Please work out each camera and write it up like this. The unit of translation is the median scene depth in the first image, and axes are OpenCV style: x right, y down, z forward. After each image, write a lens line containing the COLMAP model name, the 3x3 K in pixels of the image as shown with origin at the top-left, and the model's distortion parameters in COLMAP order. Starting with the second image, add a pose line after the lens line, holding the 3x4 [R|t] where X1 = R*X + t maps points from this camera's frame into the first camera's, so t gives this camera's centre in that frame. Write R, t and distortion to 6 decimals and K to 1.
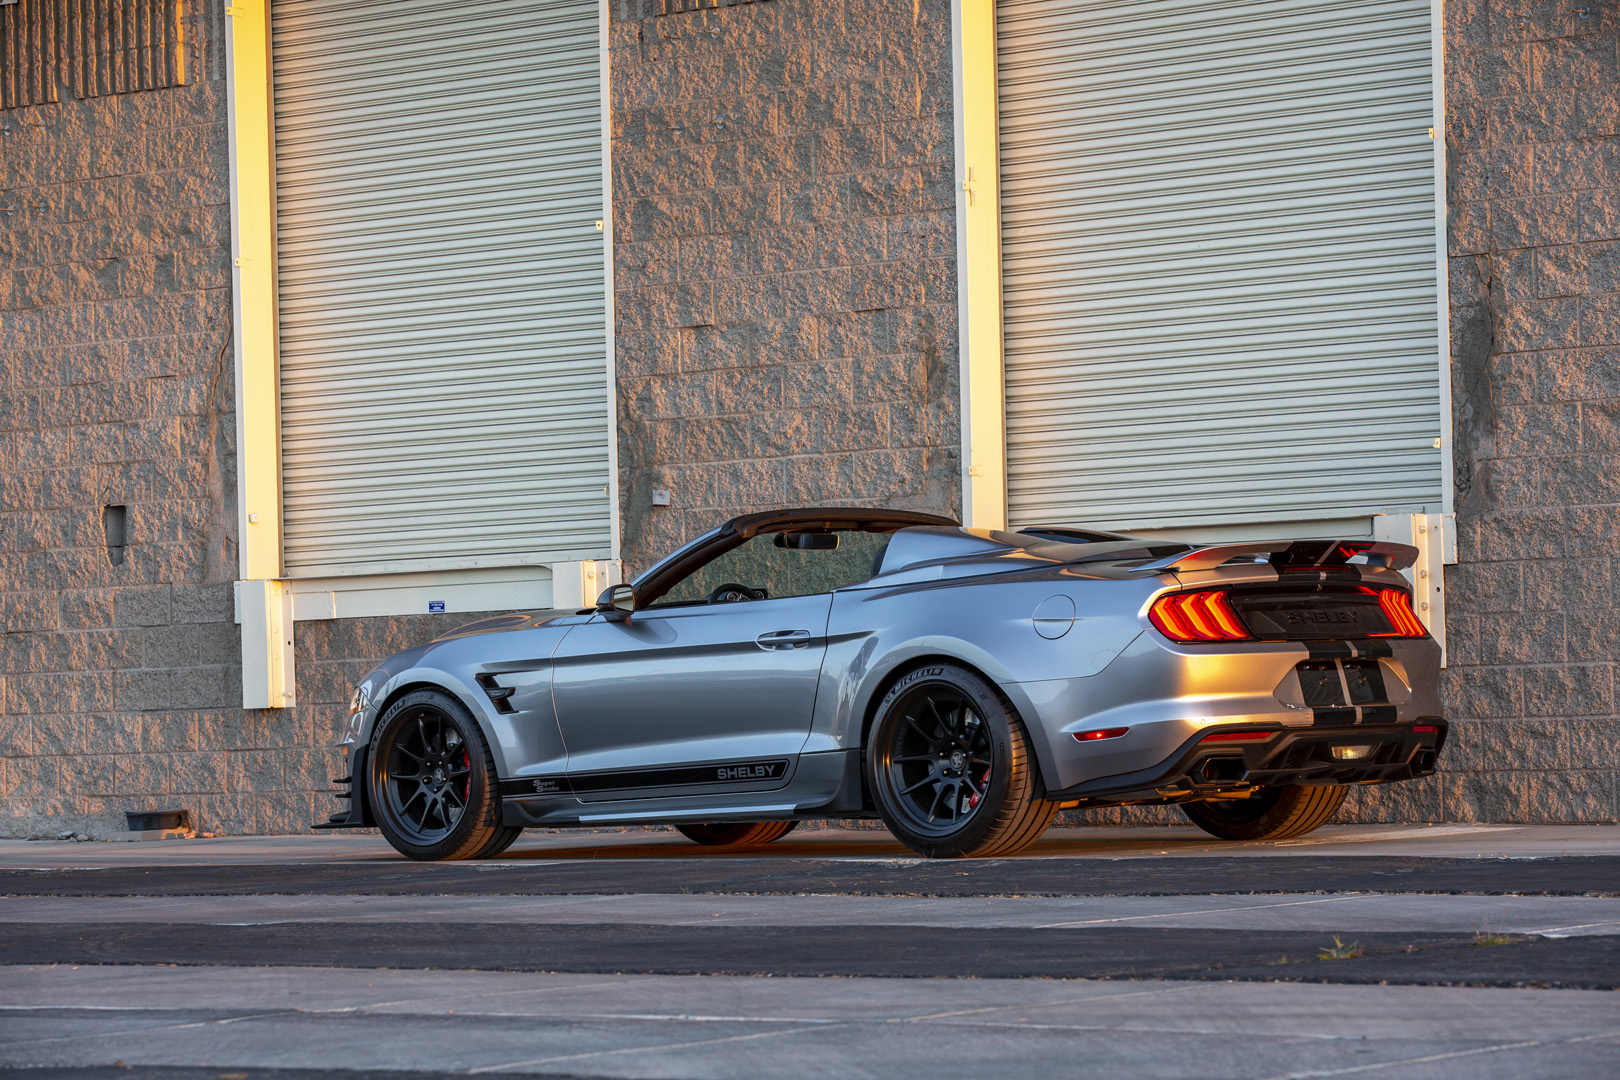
lens RADIAL K [[5466.5, 0, 806.8], [0, 5466.5, 529.3], [0, 0, 1]] dist [0.173120, 0.000000]
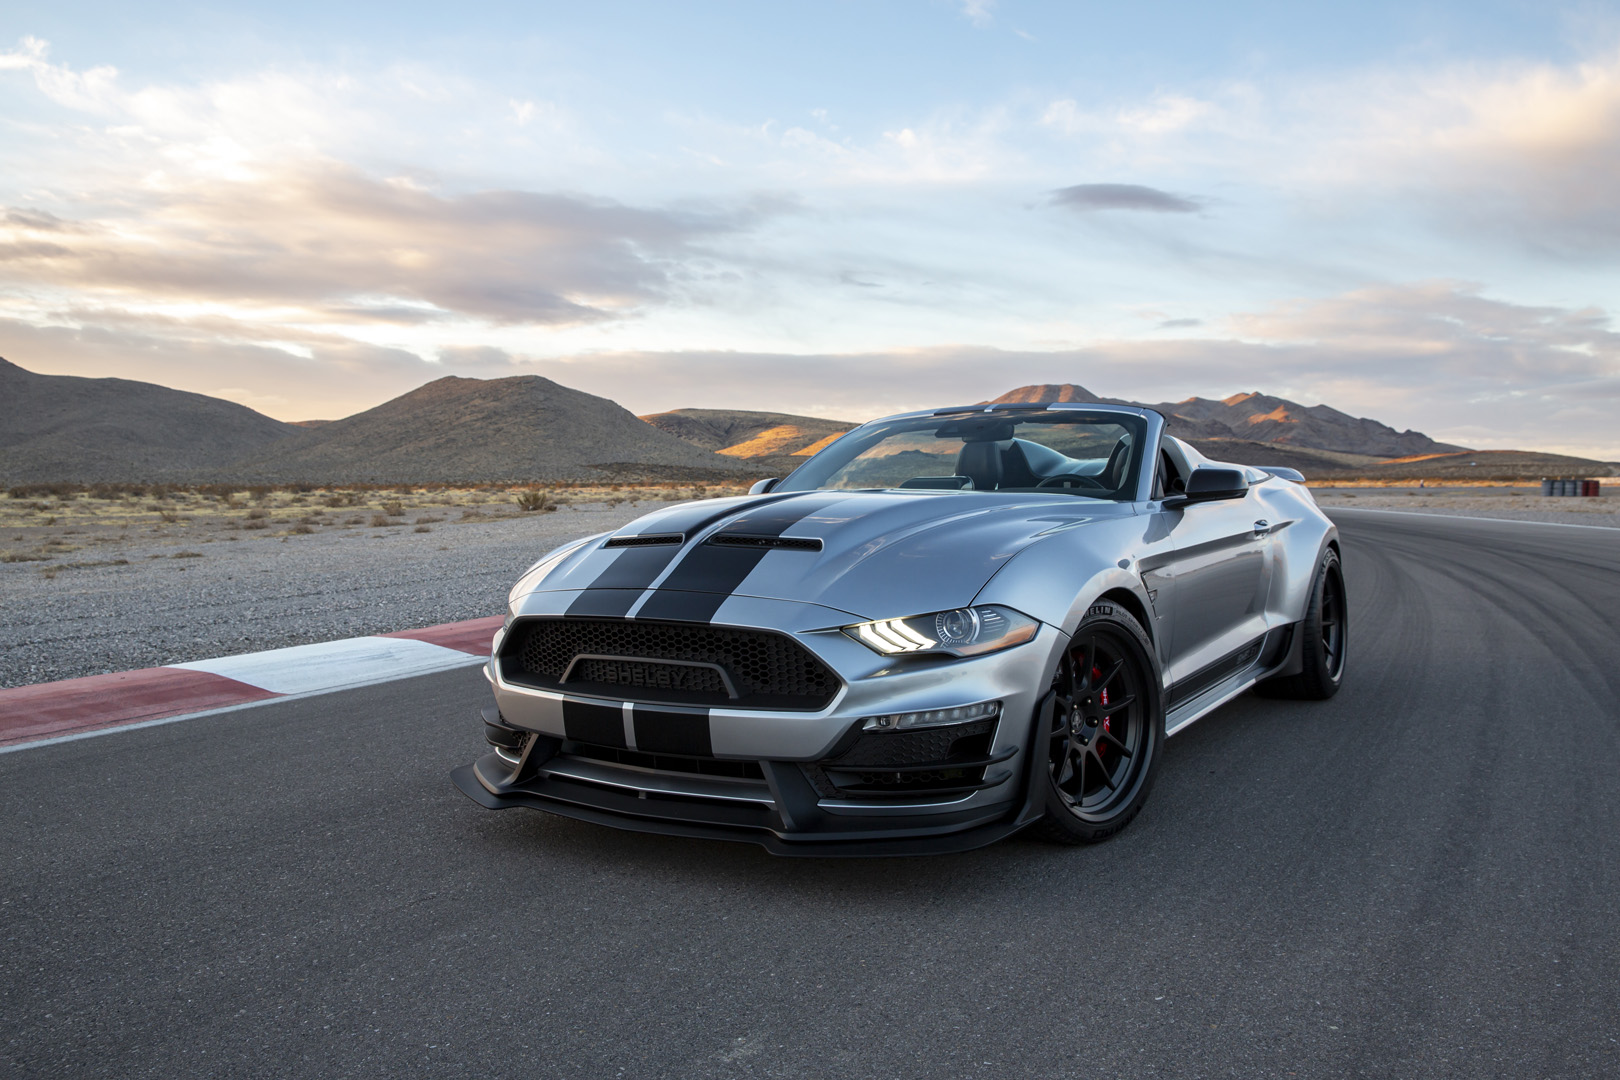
lens RADIAL K [[1302.5, 0, 816.5], [0, 1302.5, 538.2], [0, 0, 1]] dist [-0.034818, 0.010930]
pose [[-0.174064, -0.002170, 0.984732, -0.226338], [-0.011088, 0.999939, 0.000244, 0.021461], [-0.984672, -0.010876, -0.174078, 1.053624]]
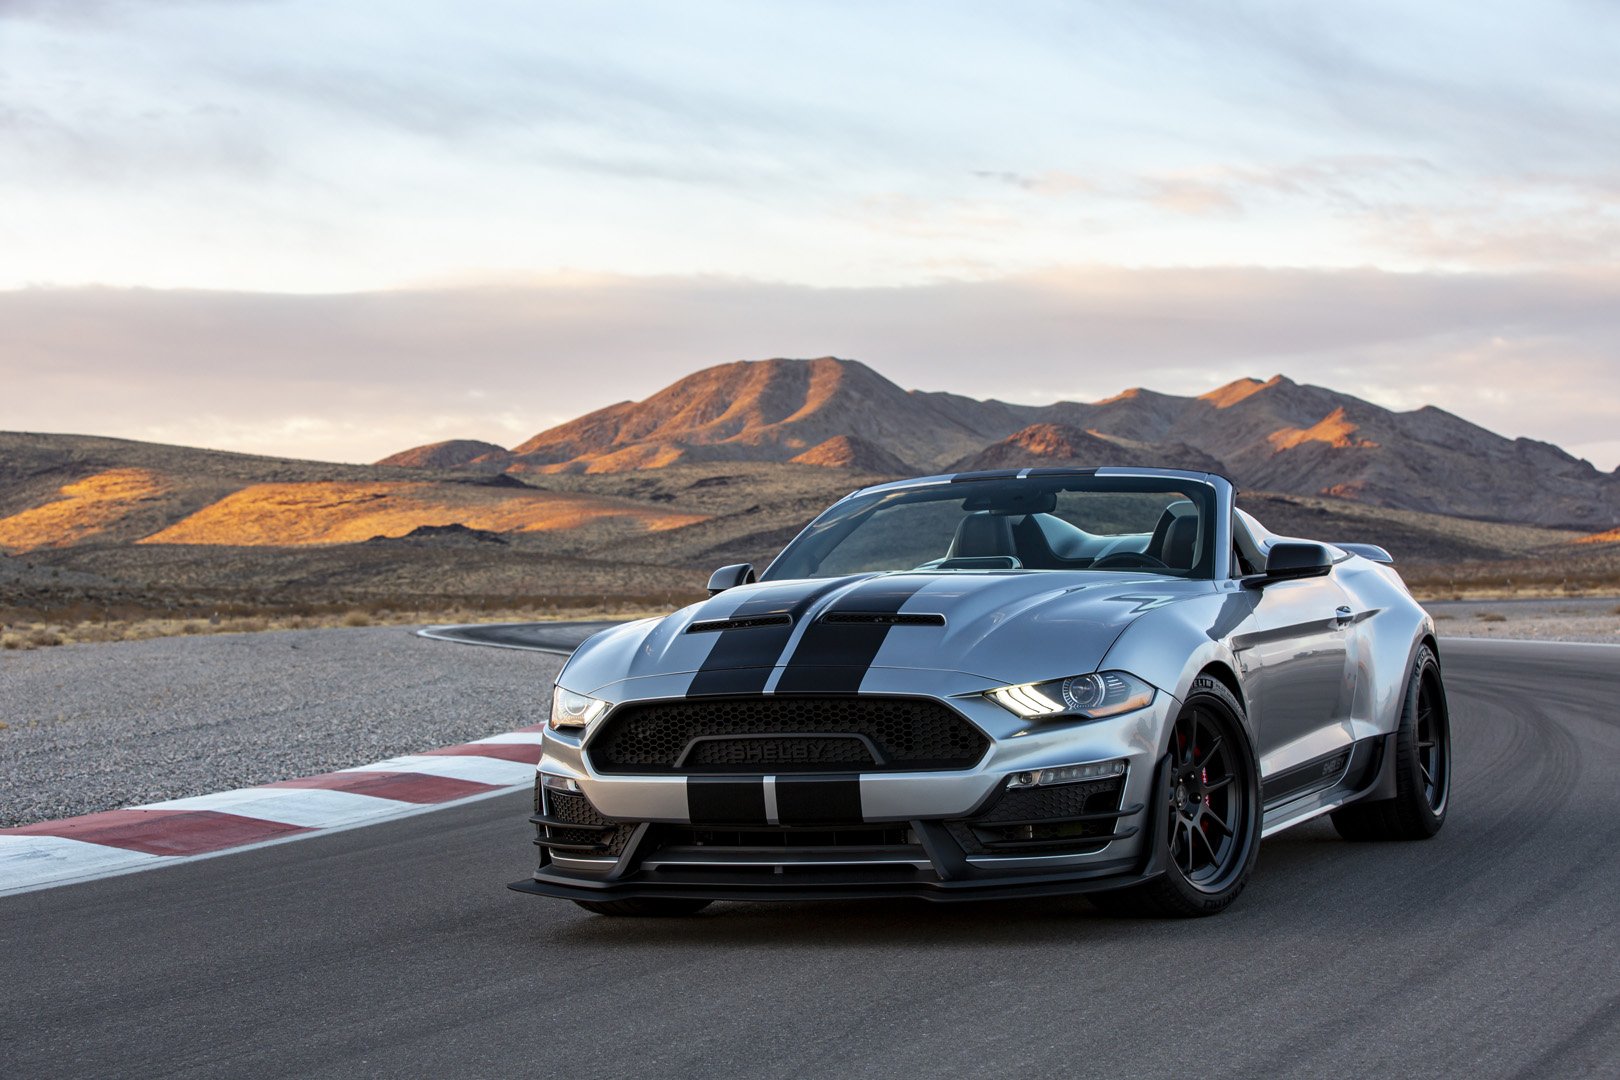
lens RADIAL K [[3300.0, 0, 830.5], [0, 3300.0, 619.4], [0, 0, 1]] dist [-0.251374, 0.000000]
pose [[-0.354848, 0.040700, 0.934038, -0.445118], [0.013056, 0.999170, -0.038578, 0.037720], [-0.934833, -0.001494, -0.355085, 1.182483]]
